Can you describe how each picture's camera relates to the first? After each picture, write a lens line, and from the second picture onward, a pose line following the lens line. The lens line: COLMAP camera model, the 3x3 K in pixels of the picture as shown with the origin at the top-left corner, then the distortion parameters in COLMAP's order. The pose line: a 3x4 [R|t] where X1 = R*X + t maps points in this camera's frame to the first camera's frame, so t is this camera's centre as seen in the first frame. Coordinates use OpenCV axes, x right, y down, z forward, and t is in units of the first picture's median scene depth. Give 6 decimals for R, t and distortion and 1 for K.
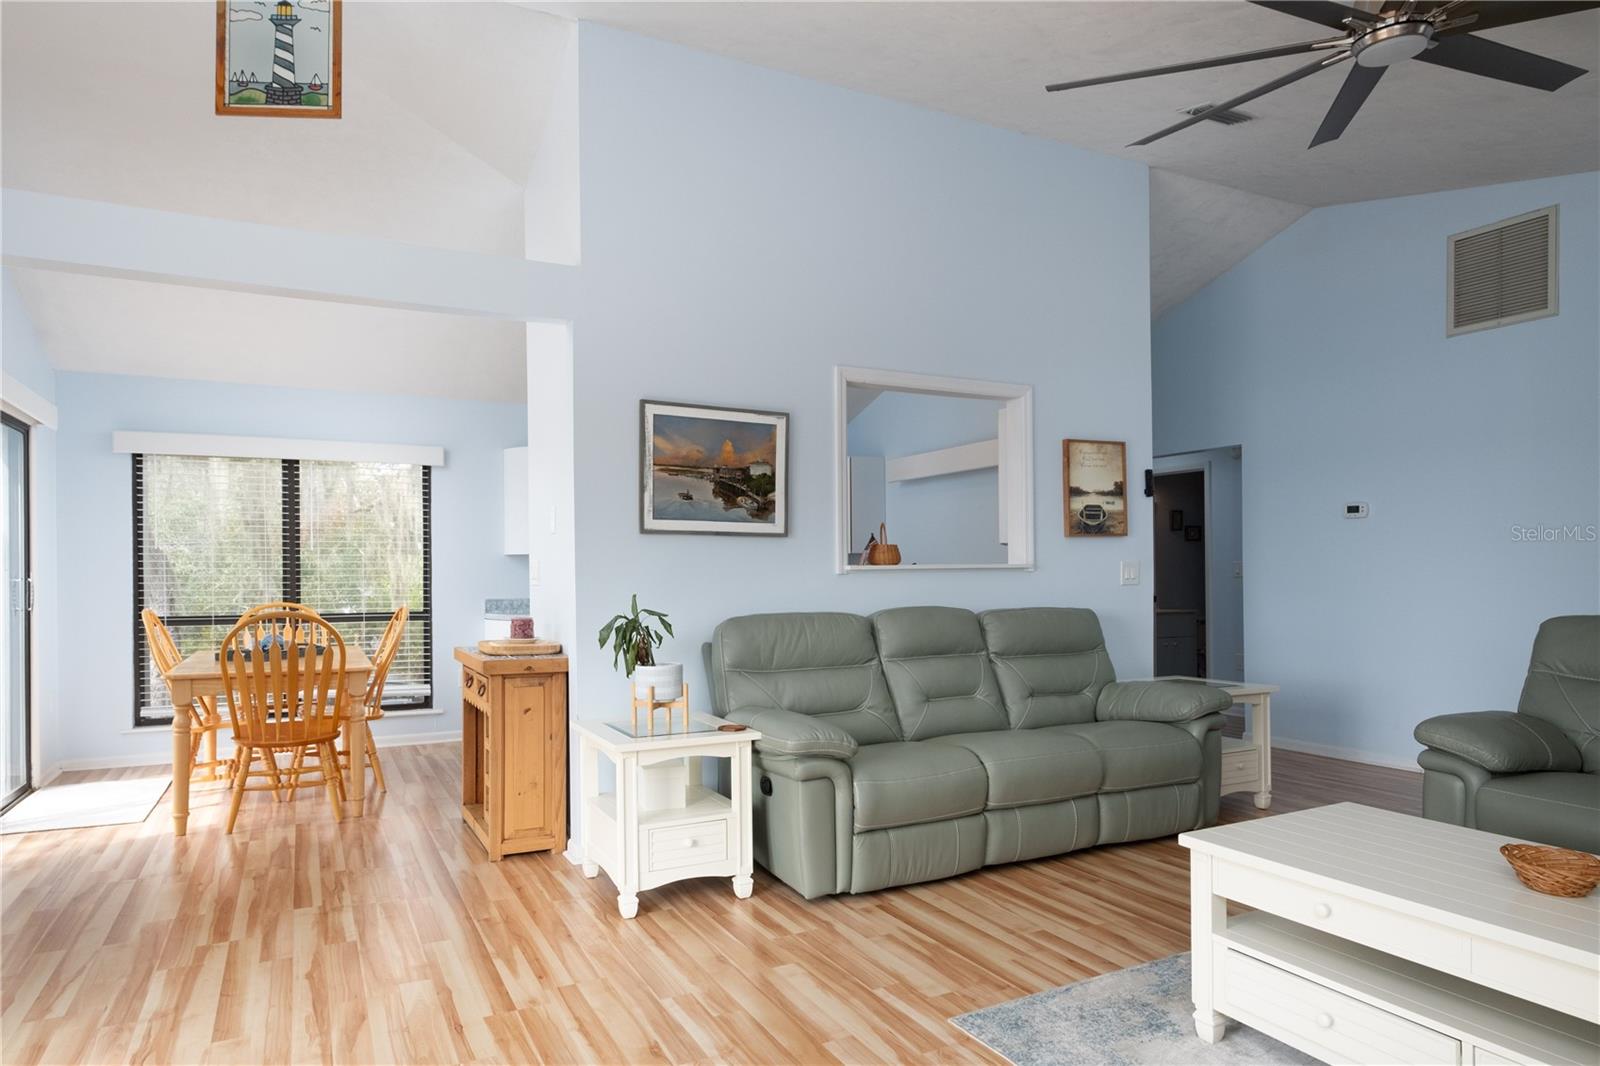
lens RADIAL K [[932.6, 0, 755.5], [0, 932.6, 575.6], [0, 0, 1]] dist [-0.000935, 0.000125]
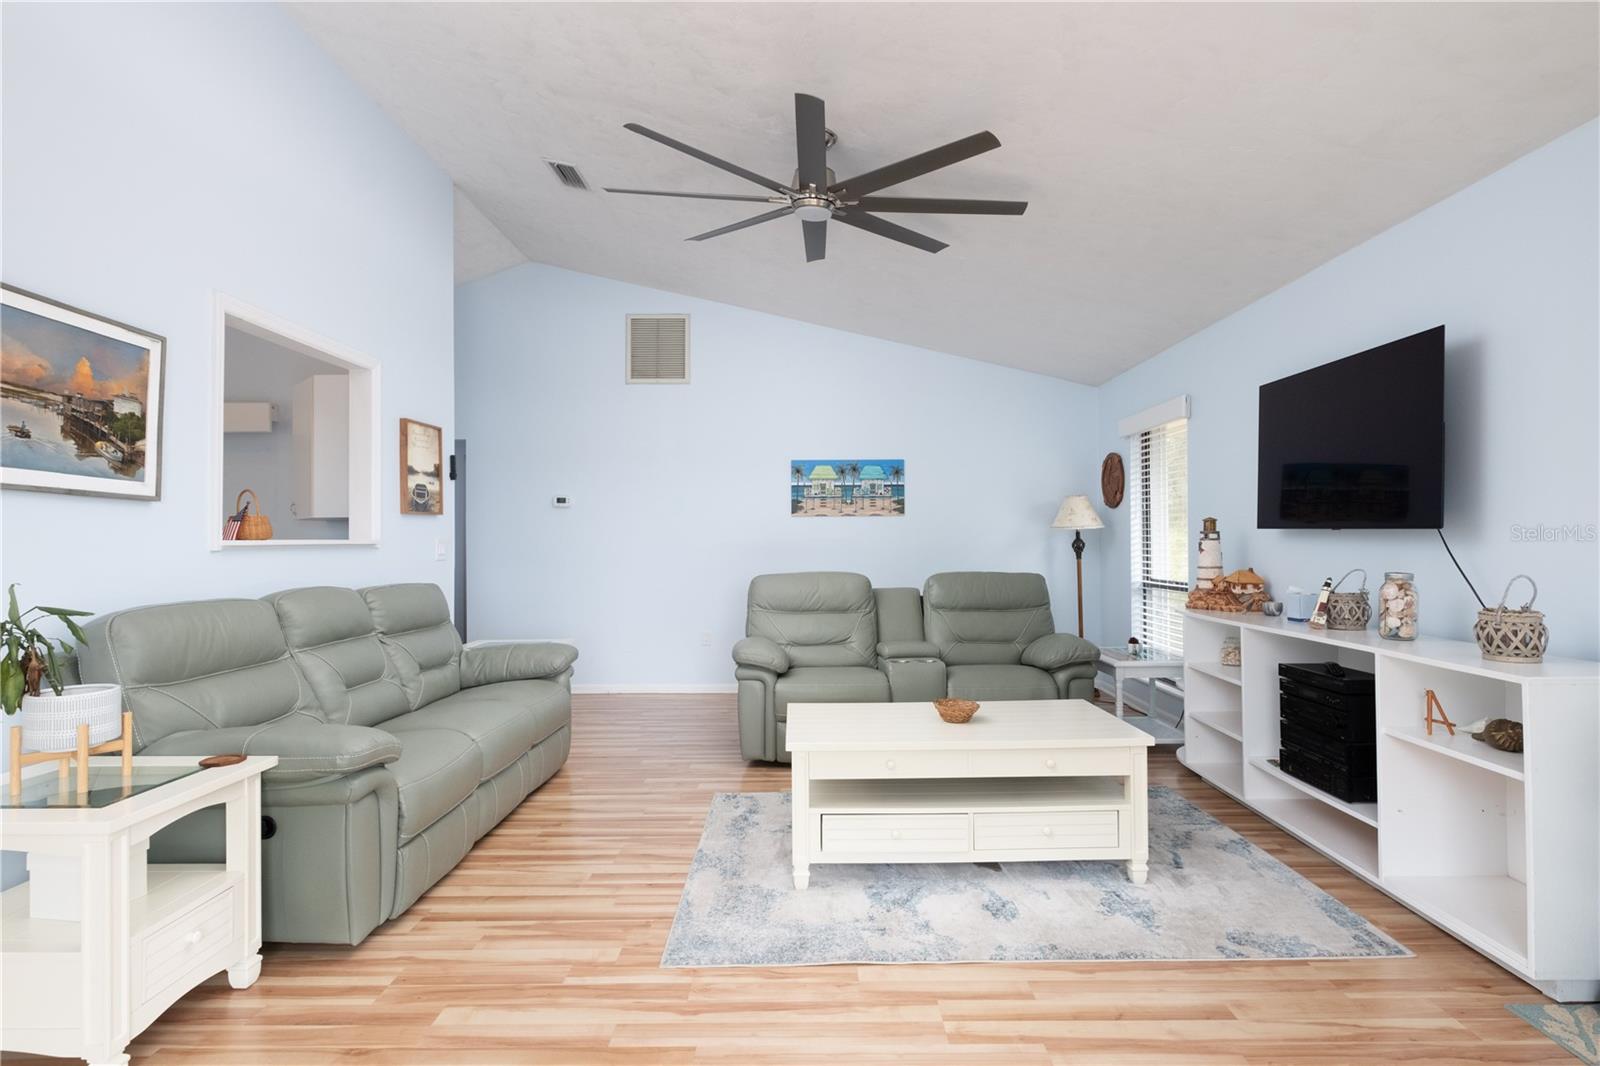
lens RADIAL K [[825.5, 0, 806.1], [0, 825.5, 528.1], [0, 0, 1]] dist [-0.003346, 0.000293]
pose [[0.441232, 0.020559, 0.897157, -0.340641], [0.007221, 0.999624, -0.026458, 0.001275], [-0.897364, 0.018153, 0.440918, 0.252726]]
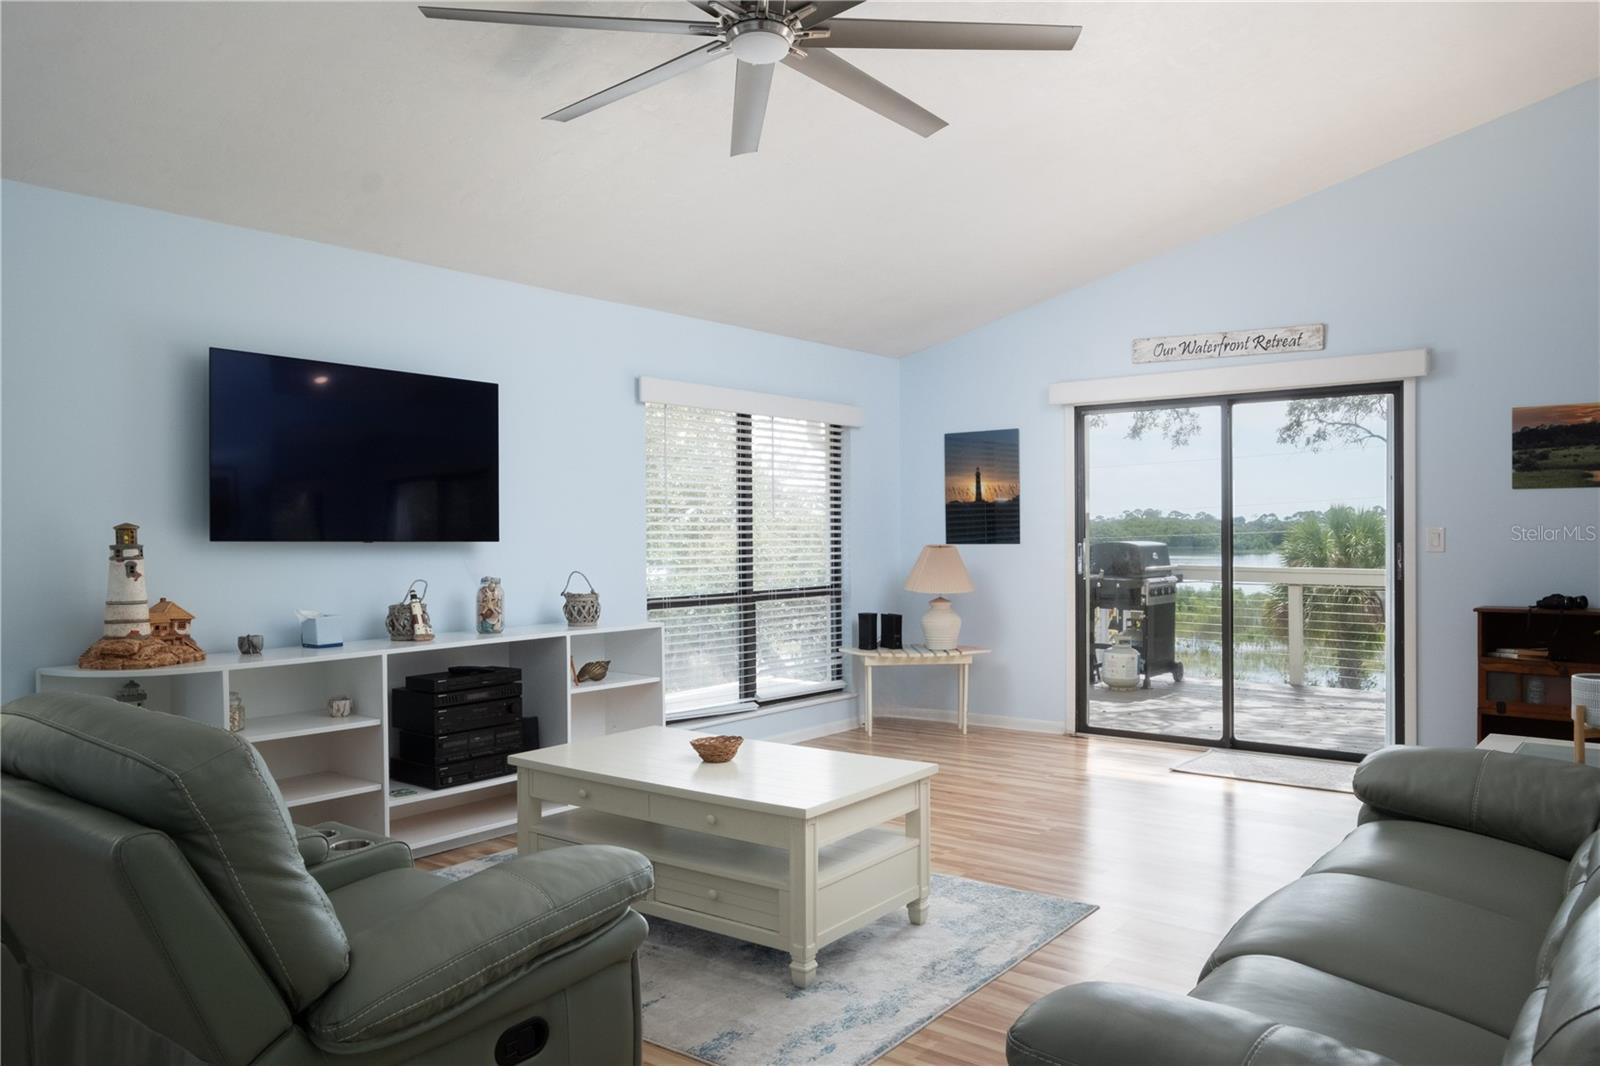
lens RADIAL K [[1151.8, 0, 805.4], [0, 1151.8, 533.3], [0, 0, 1]] dist [-0.010270, -0.001005]
pose [[-0.897981, 0.019487, -0.439602, 0.735221], [0.015755, 0.999802, 0.012135, -0.030585], [0.439752, 0.003971, -0.898111, 1.316032]]
